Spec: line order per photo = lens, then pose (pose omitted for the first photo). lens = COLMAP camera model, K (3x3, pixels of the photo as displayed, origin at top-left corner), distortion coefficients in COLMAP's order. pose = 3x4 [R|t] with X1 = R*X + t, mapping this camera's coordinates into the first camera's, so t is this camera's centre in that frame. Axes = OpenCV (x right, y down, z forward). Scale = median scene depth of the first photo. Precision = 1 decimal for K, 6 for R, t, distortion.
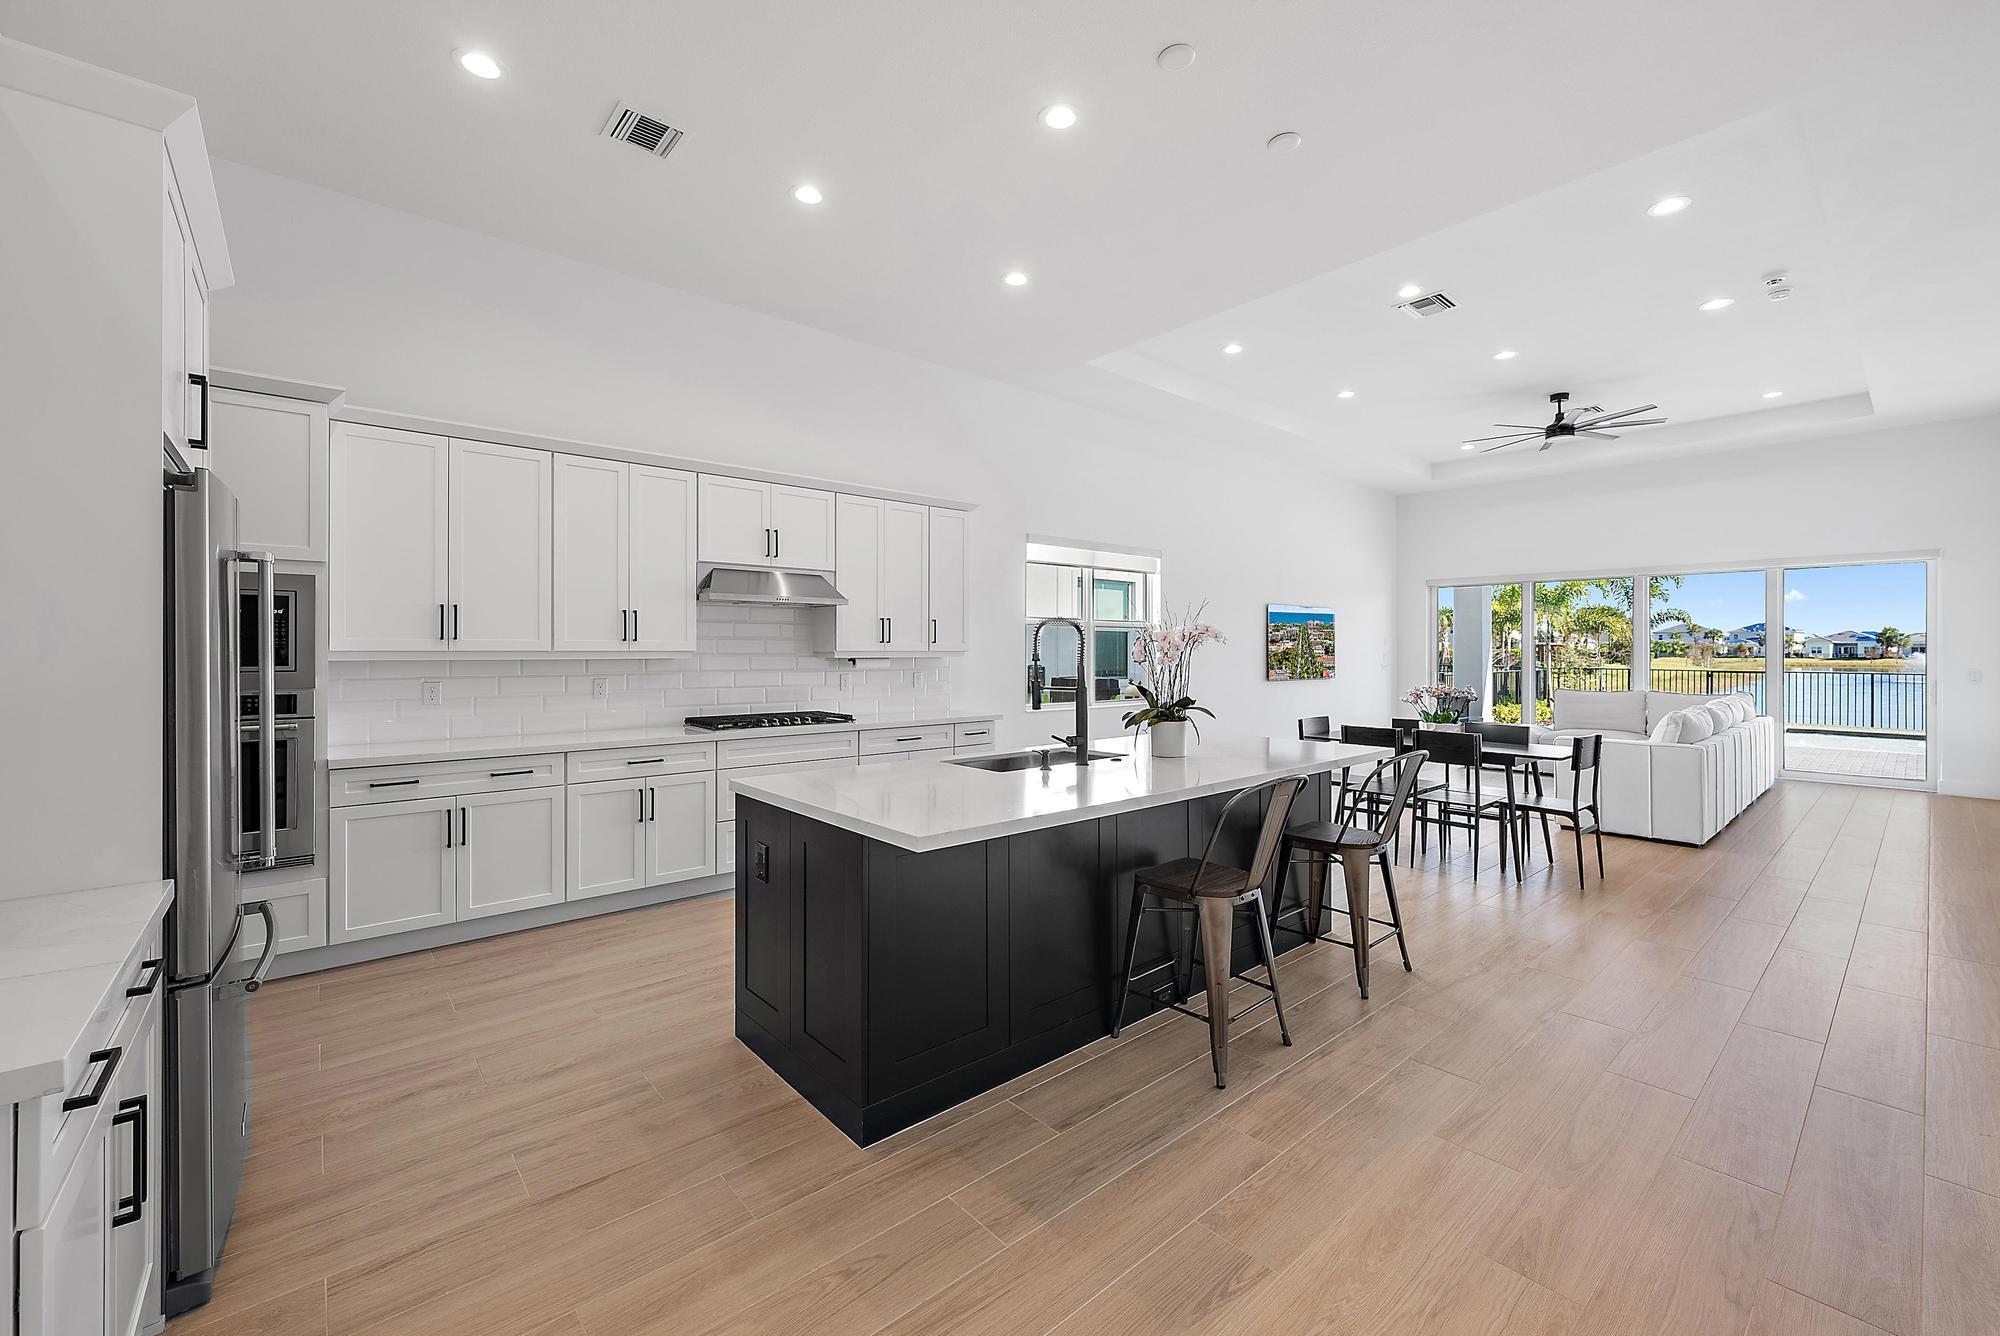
lens RADIAL K [[800.1, 0, 1002.9], [0, 800.1, 653.7], [0, 0, 1]] dist [-0.001894, -0.000184]
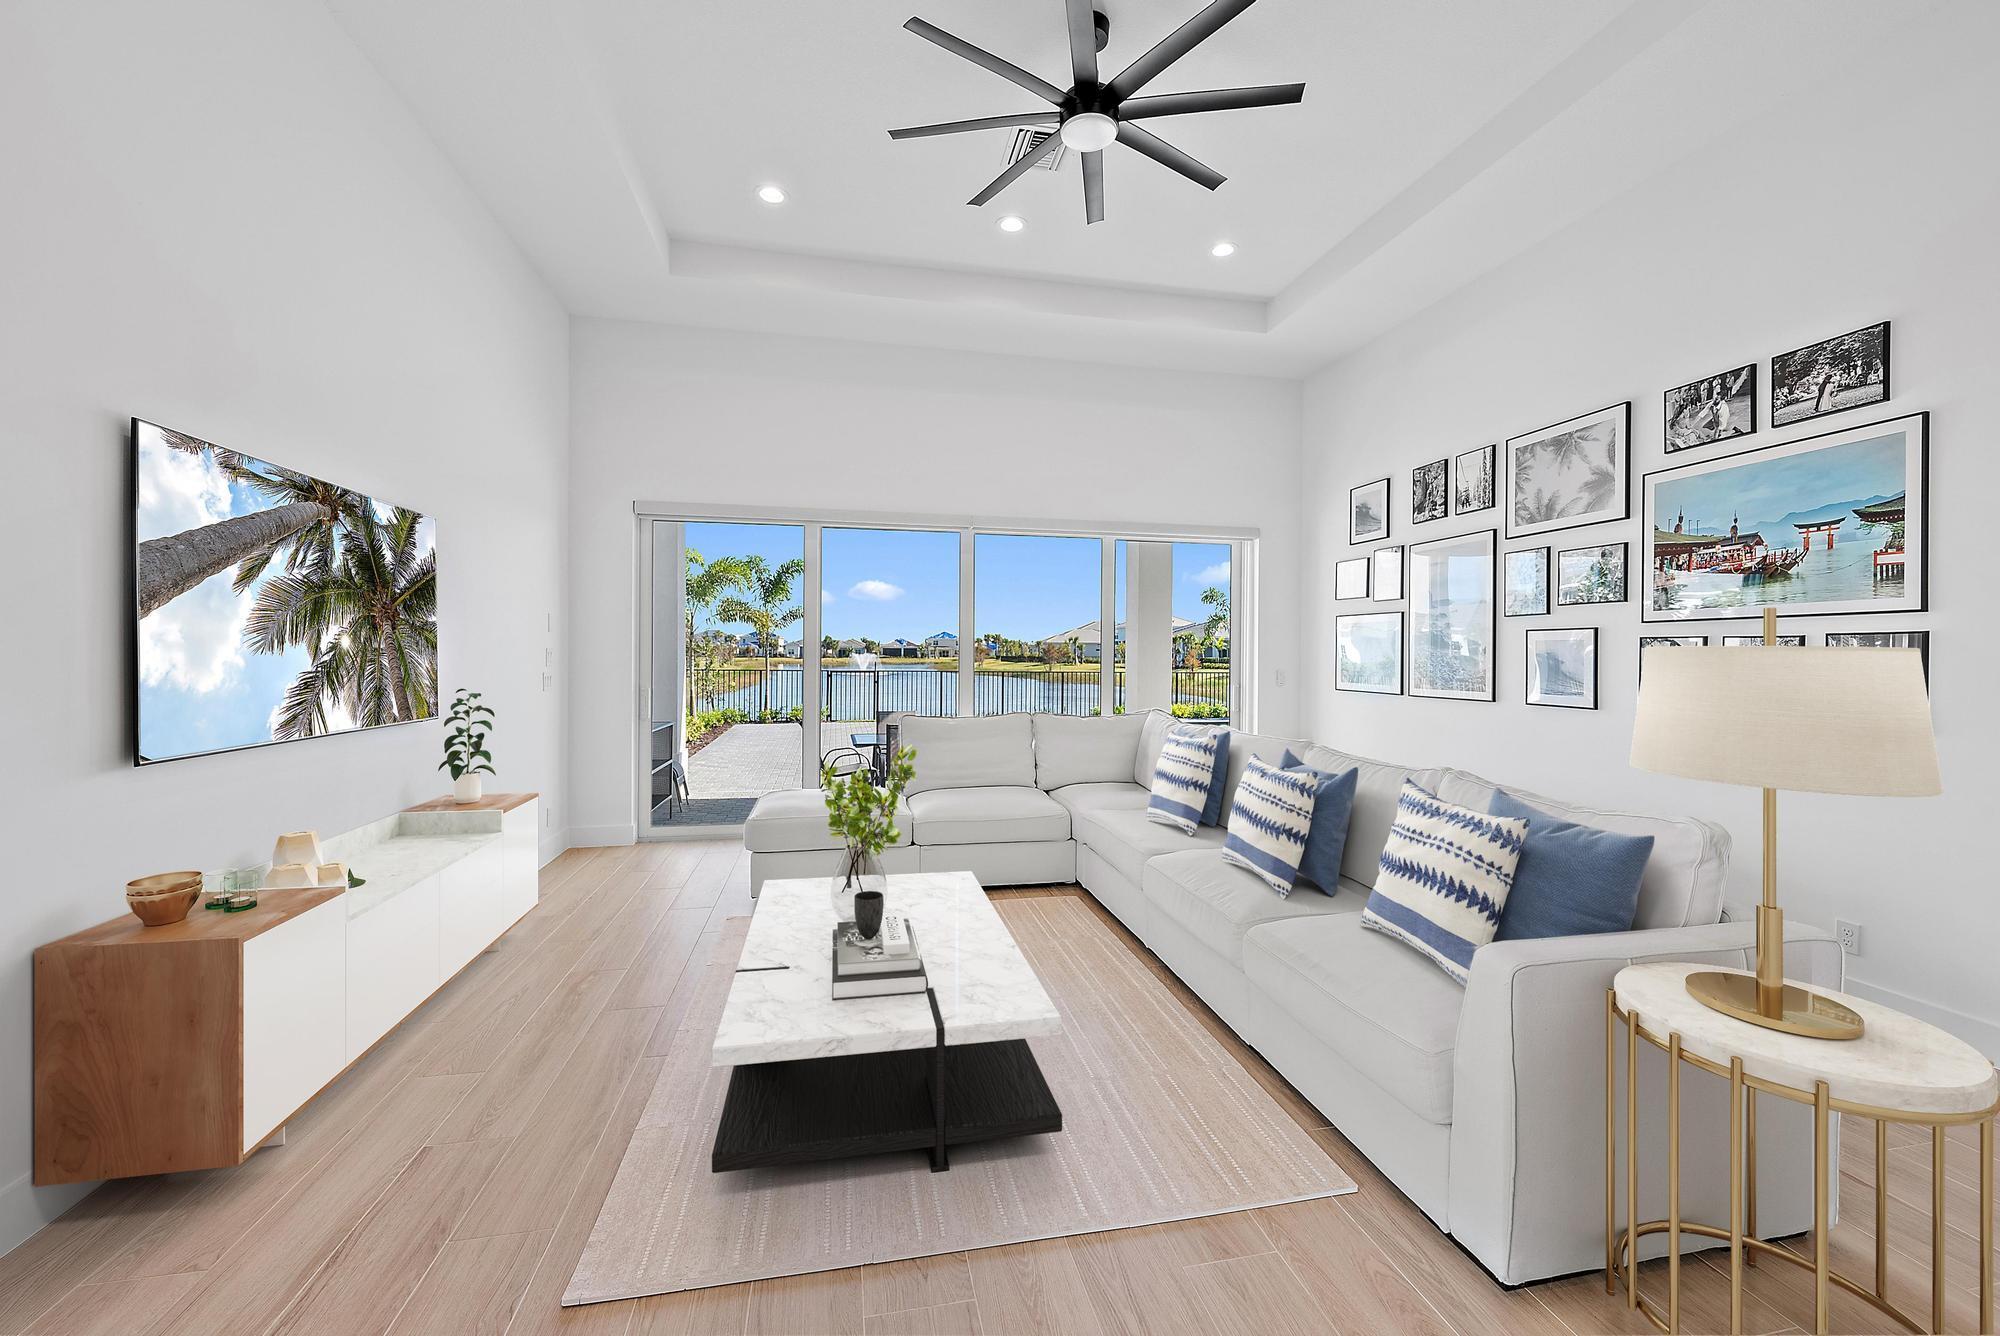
lens RADIAL K [[800.1, 0, 1006.7], [0, 800.1, 658.4], [0, 0, 1]] dist [-0.001894, -0.000184]
pose [[0.481039, -0.002462, 0.876696, 0.437452], [-0.002624, 0.999988, 0.004248, 0.004804], [-0.876695, -0.004344, 0.481027, 1.180818]]
